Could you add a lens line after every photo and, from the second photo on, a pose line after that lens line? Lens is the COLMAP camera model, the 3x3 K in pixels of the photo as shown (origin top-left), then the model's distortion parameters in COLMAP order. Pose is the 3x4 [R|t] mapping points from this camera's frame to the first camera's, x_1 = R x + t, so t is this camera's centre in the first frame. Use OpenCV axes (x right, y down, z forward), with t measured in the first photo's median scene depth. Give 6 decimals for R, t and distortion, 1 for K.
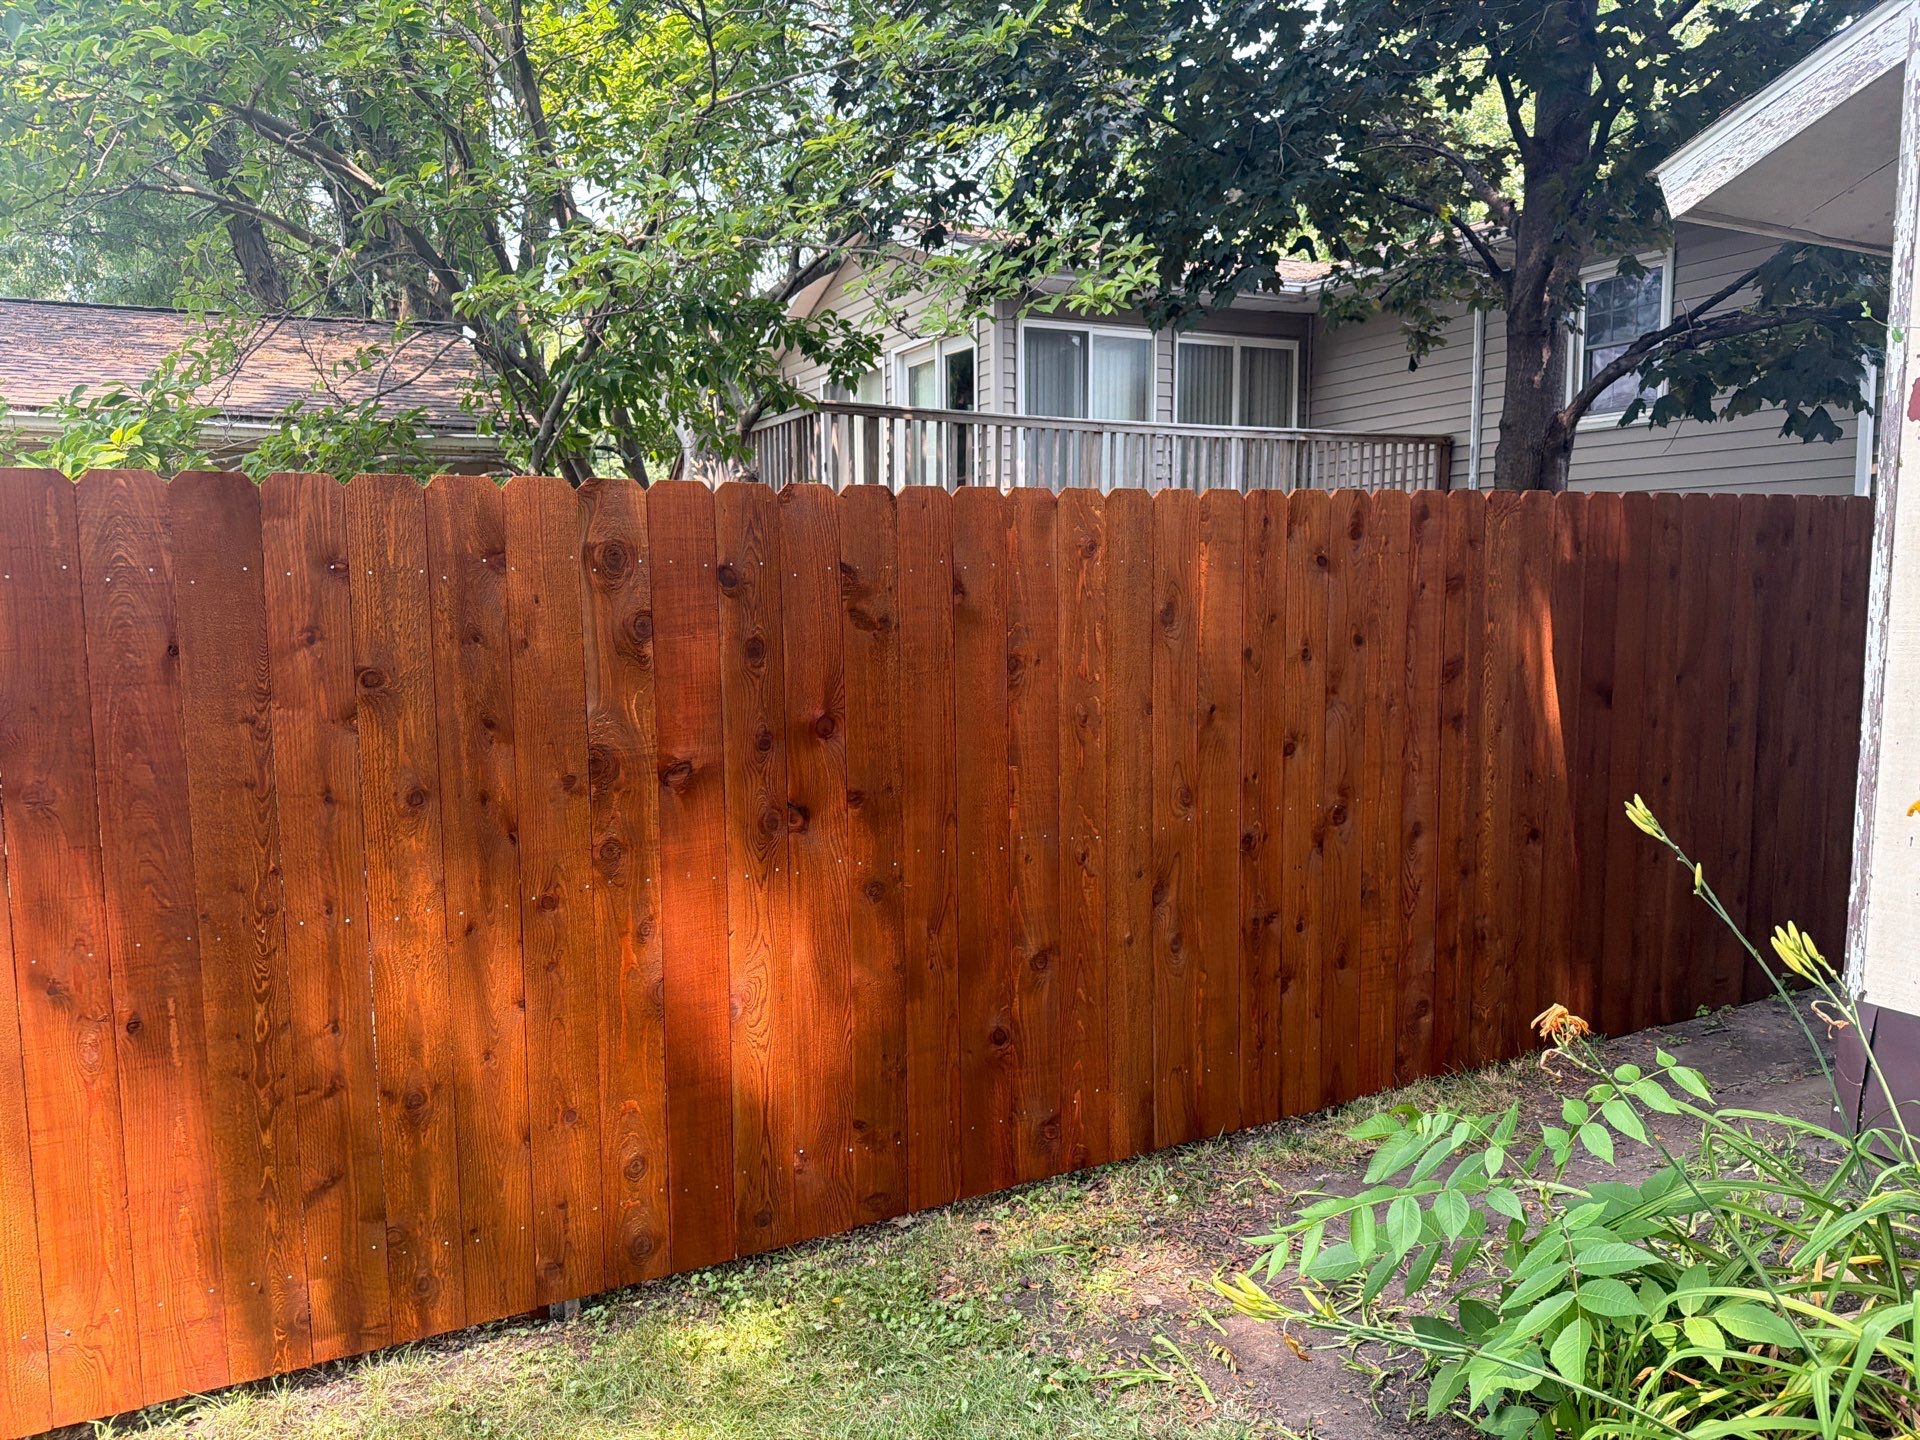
lens RADIAL K [[1348.1, 0, 954.4], [0, 1348.1, 711.6], [0, 0, 1]] dist [0.067767, -0.097810]
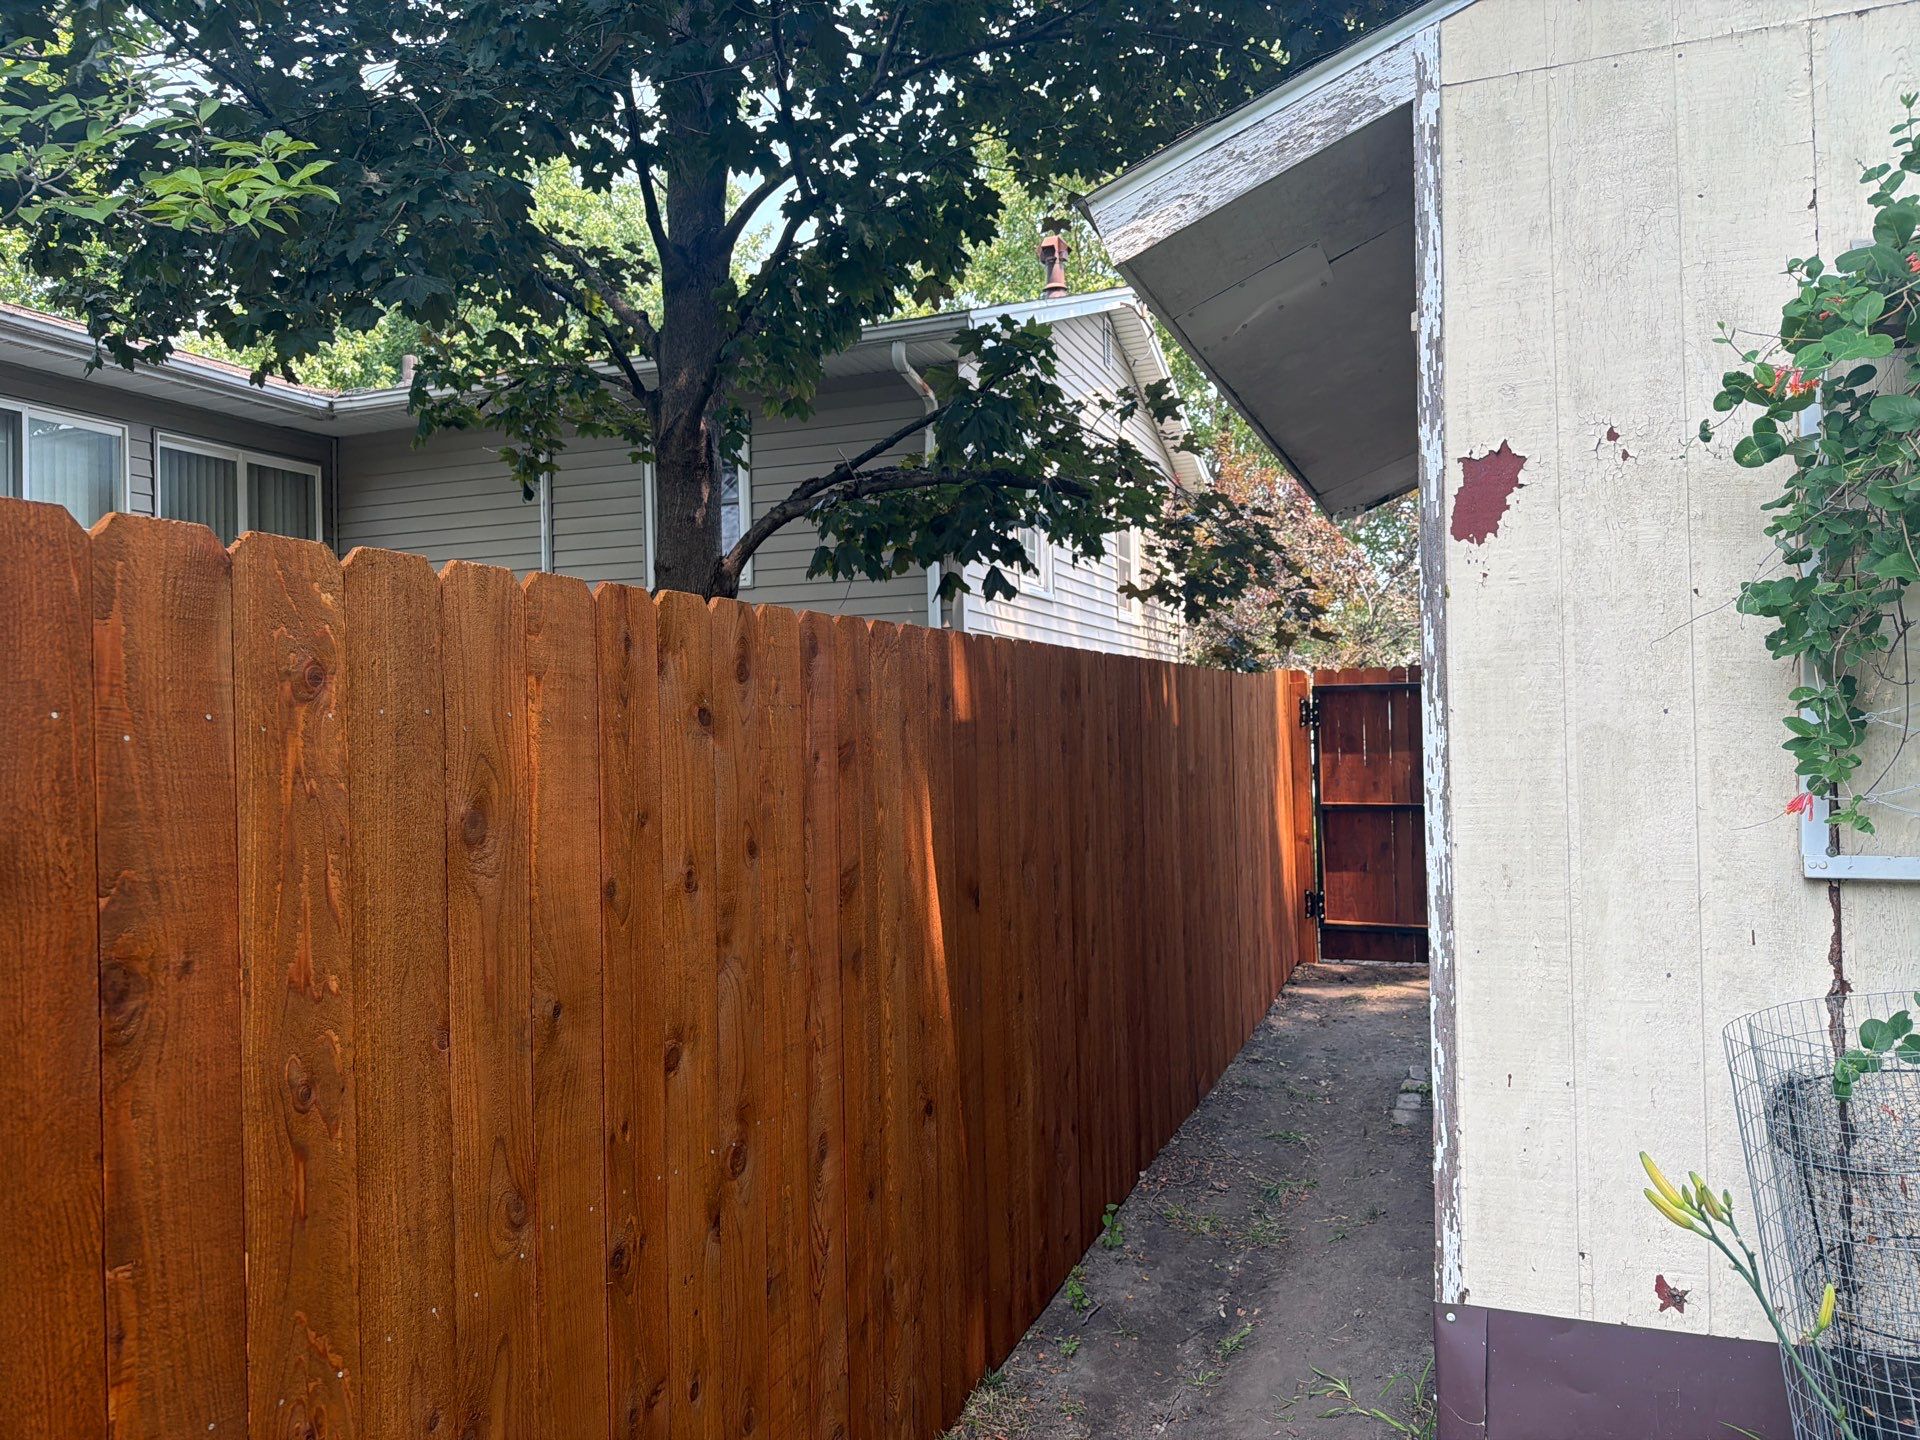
lens RADIAL K [[1325.6, 0, 950.3], [0, 1325.6, 710.7], [0, 0, 1]] dist [0.060433, -0.081887]
pose [[0.742266, 0.007501, 0.670063, -0.029926], [0.077268, 0.992310, -0.096702, -0.052059], [-0.665636, 0.123553, 0.735978, 0.527829]]
